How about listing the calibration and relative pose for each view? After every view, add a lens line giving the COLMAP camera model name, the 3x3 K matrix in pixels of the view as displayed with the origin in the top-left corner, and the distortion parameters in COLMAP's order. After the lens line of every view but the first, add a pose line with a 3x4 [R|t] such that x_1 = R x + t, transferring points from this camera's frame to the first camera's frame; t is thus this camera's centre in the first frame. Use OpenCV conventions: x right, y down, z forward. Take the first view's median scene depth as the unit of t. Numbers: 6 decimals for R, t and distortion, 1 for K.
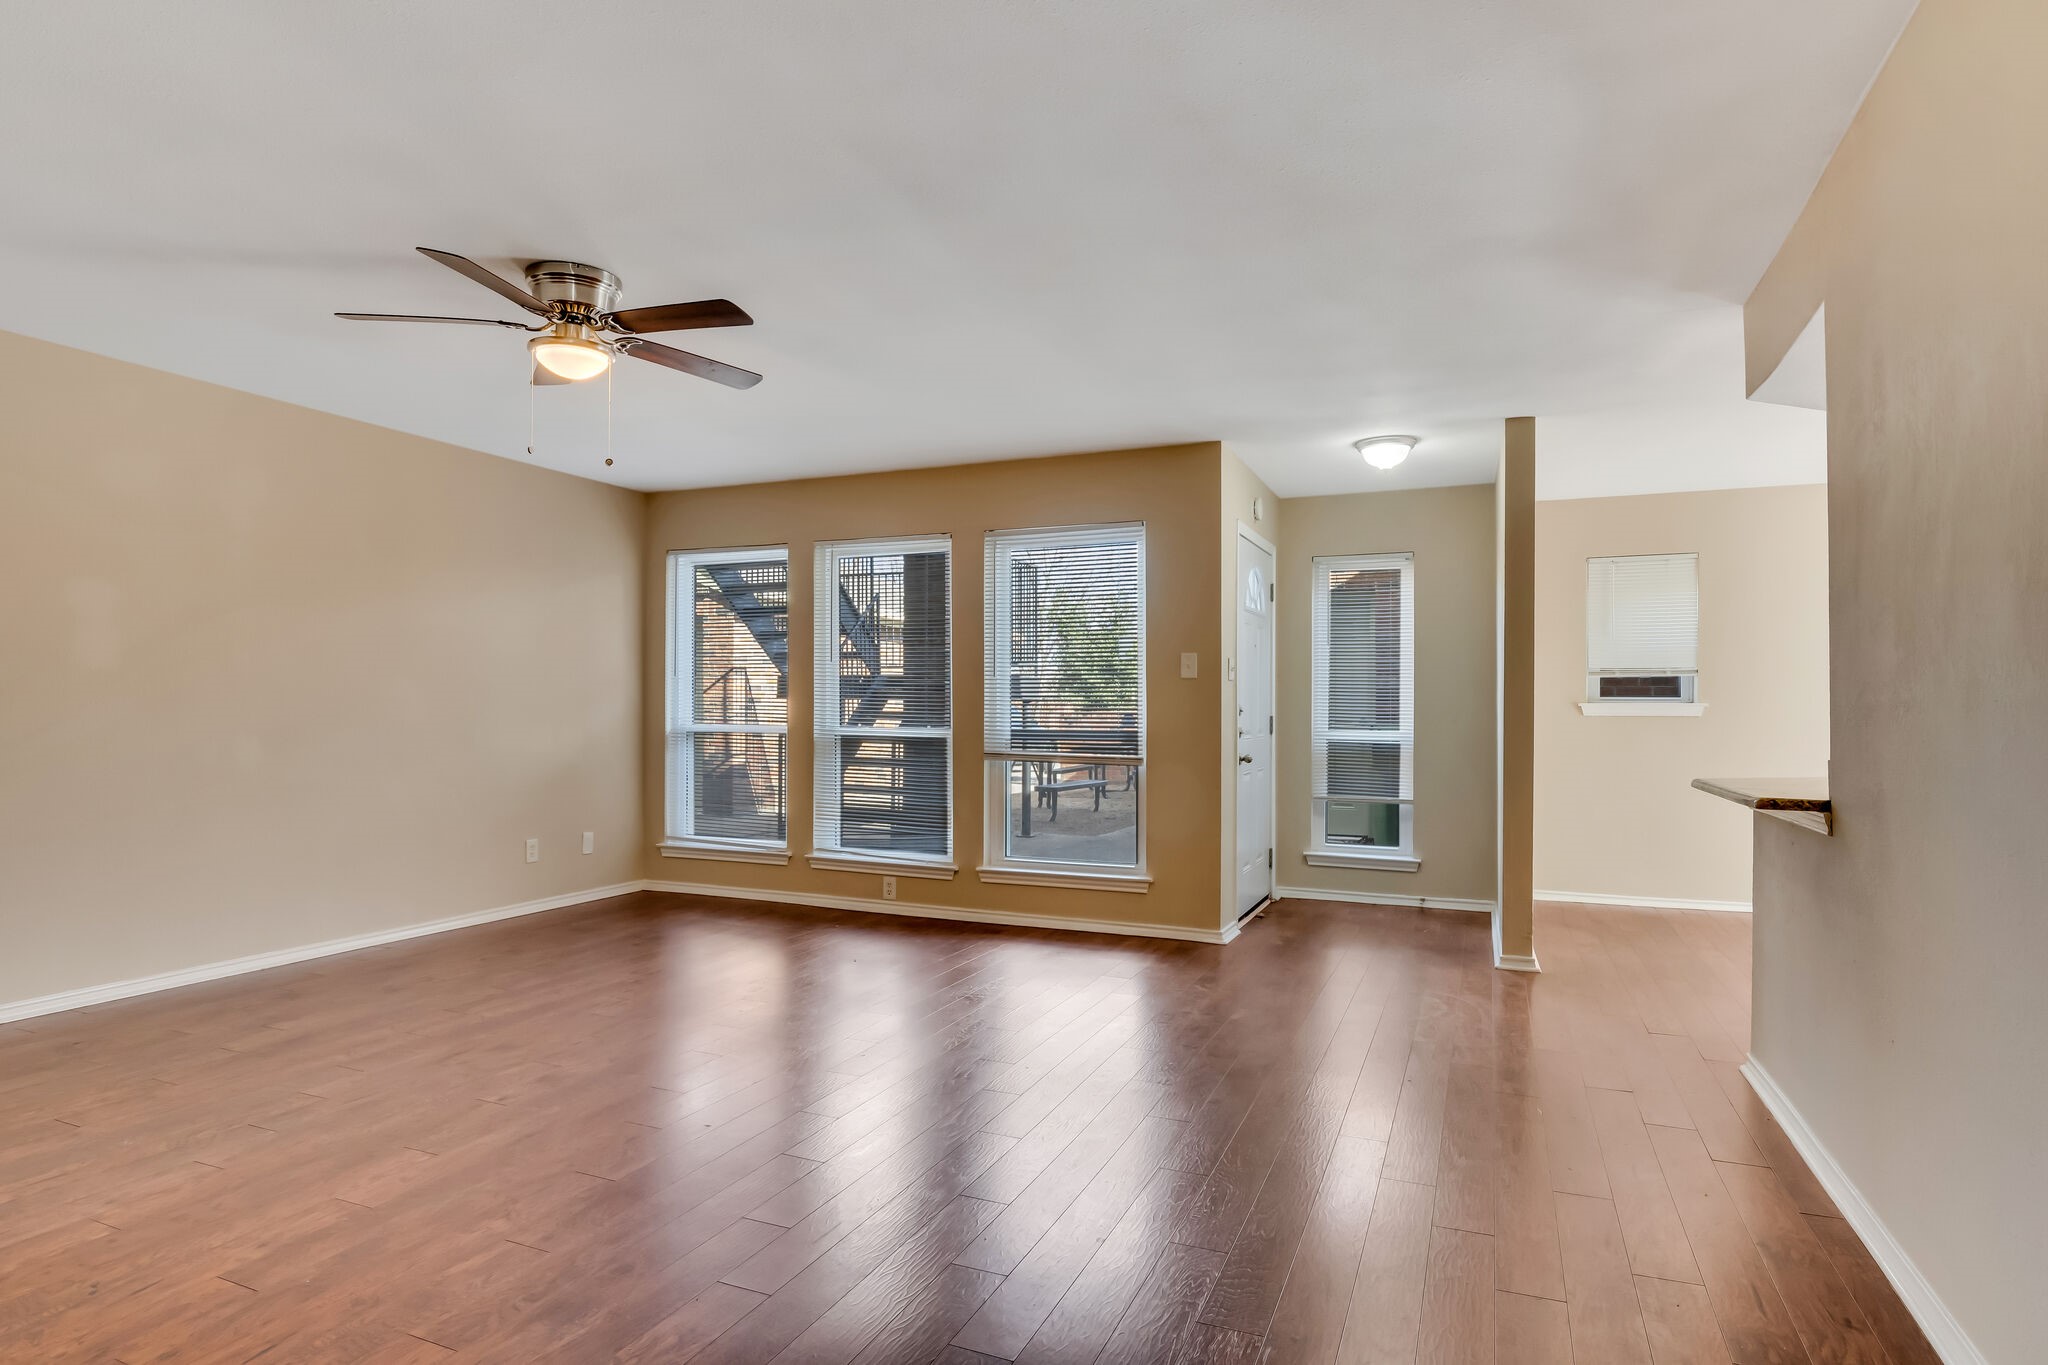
lens RADIAL K [[1000.7, 0, 1017.1], [0, 1000.7, 674.5], [0, 0, 1]] dist [0.003390, 0.000249]
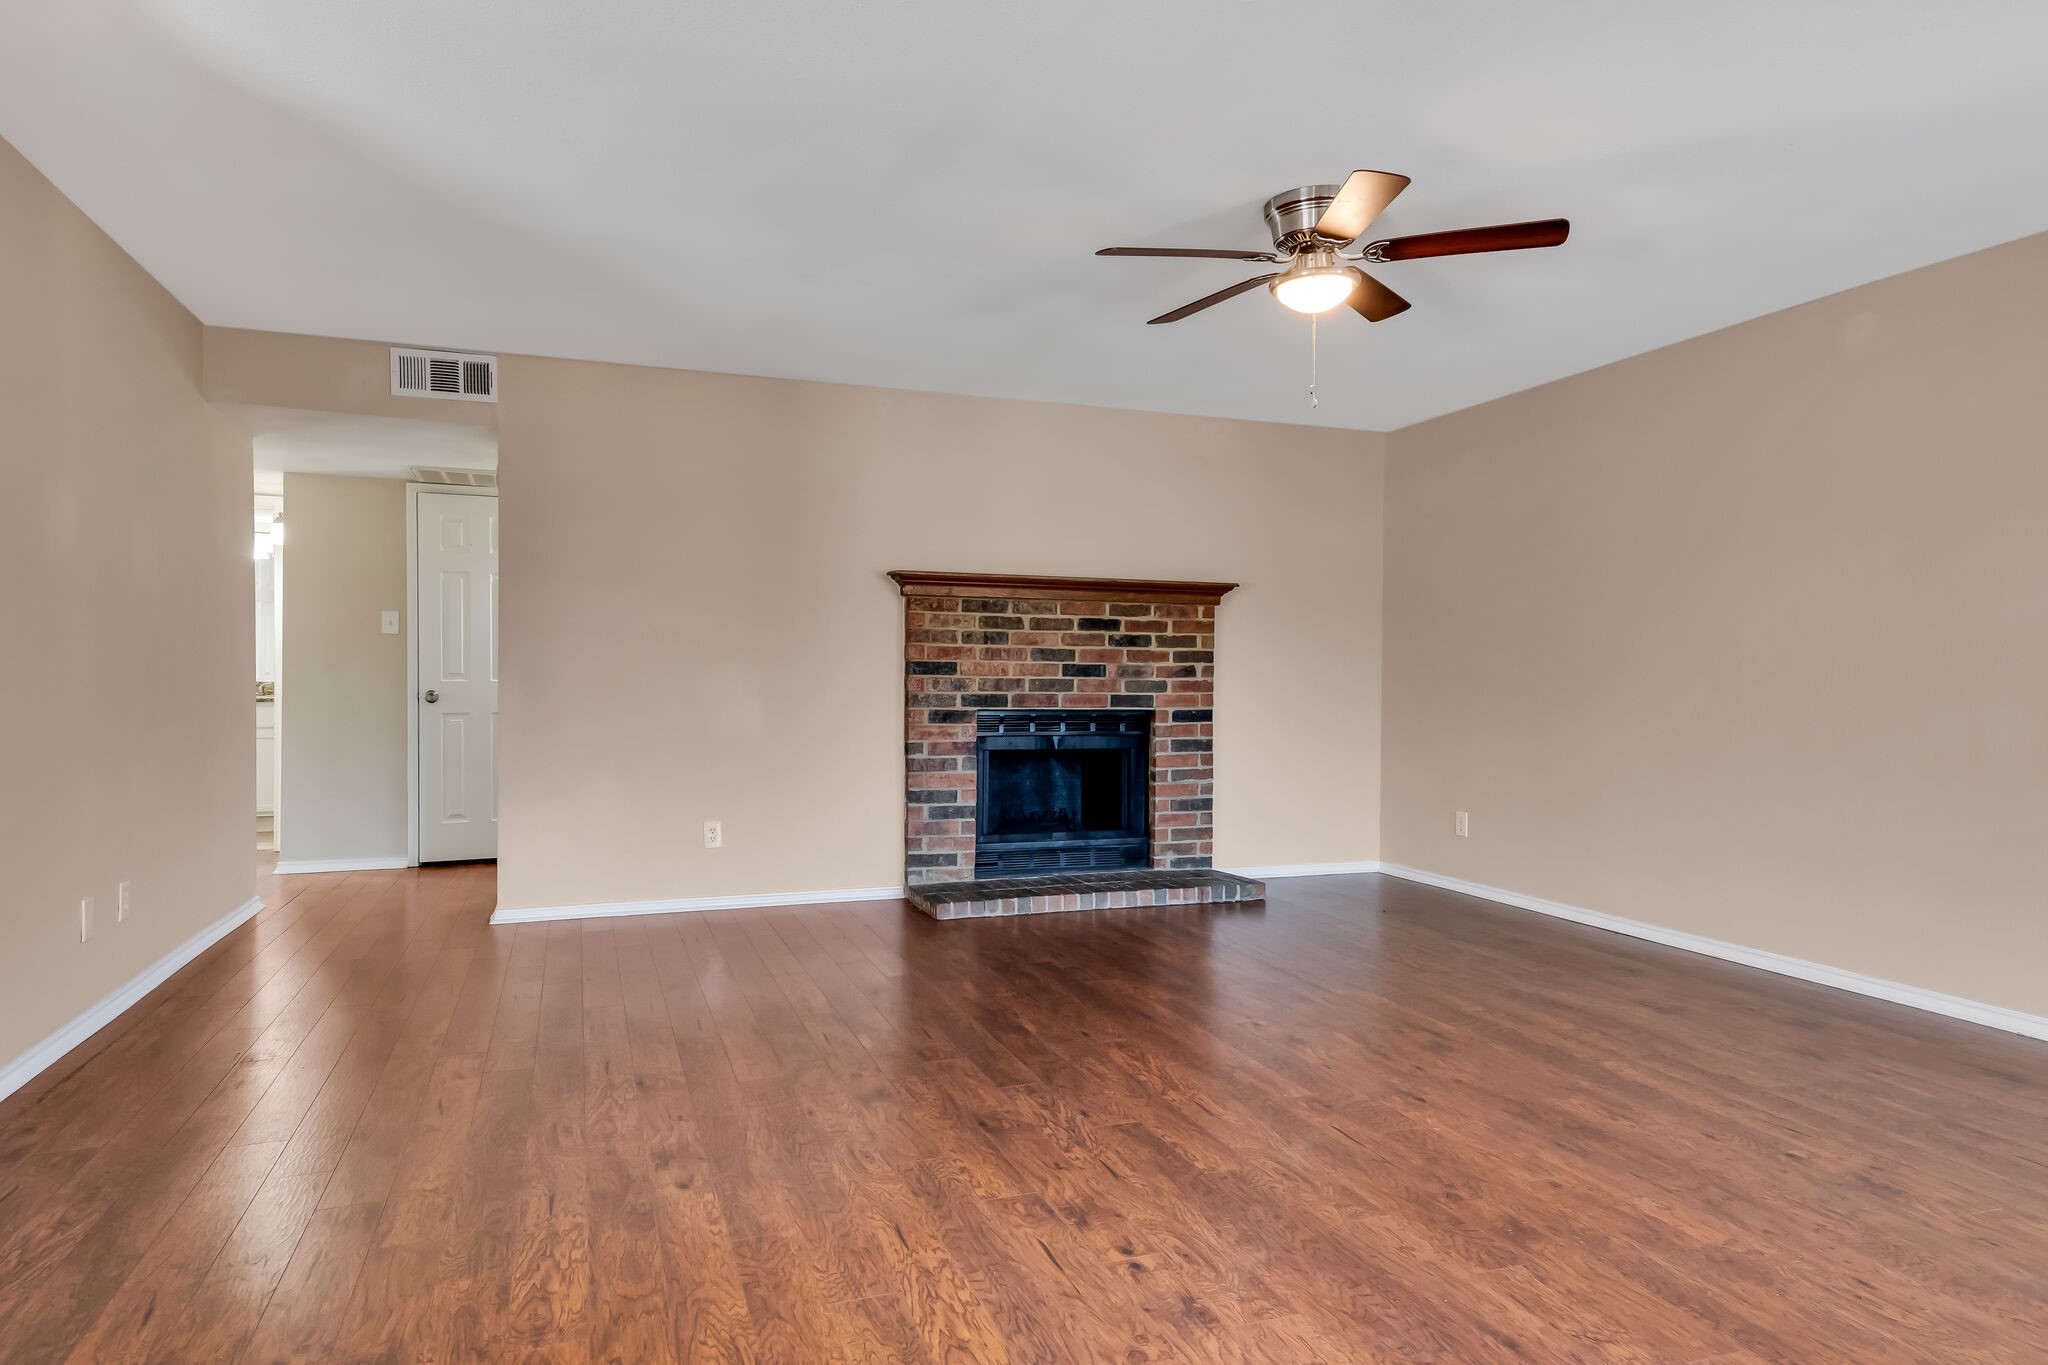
lens RADIAL K [[1250.3, 0, 1024.0], [0, 1250.3, 682.5], [0, 0, 1]] dist [0.001188, 0.000081]
pose [[-0.696475, 0.000529, -0.717581, 0.576271], [0.014394, 0.999809, -0.013233, 0.058704], [0.717437, -0.019545, -0.696349, 1.597198]]
